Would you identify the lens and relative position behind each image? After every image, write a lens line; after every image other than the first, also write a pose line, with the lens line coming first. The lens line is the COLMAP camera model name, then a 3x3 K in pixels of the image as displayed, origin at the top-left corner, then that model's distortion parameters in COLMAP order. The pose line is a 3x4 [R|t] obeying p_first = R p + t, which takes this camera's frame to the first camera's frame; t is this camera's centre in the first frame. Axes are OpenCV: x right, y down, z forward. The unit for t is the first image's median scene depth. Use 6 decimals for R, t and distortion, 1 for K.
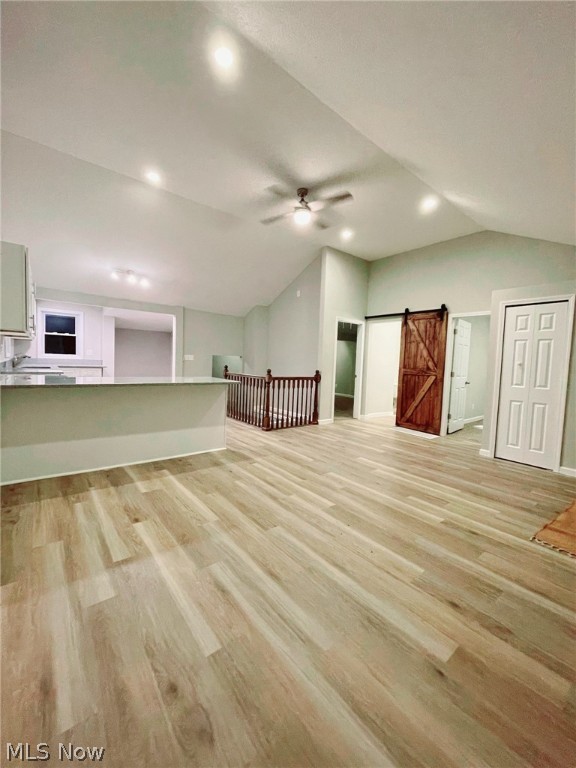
lens RADIAL K [[310.0, 0, 285.8], [0, 310.0, 378.5], [0, 0, 1]] dist [-0.000794, -0.000530]
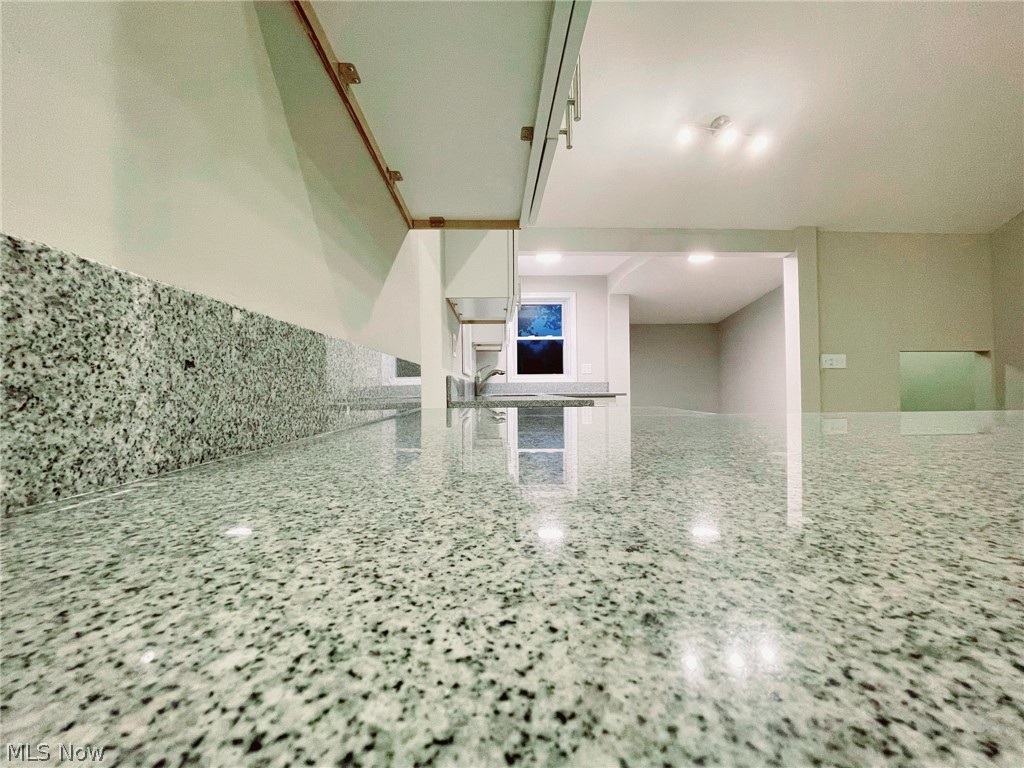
lens RADIAL K [[413.3, 0, 511.4], [0, 413.3, 387.3], [0, 0, 1]] dist [-0.000794, -0.000530]
pose [[0.806765, -0.047815, -0.588935, -0.339336], [0.004693, 0.997208, -0.074532, -0.001597], [0.590854, 0.057366, 0.804736, 0.382644]]
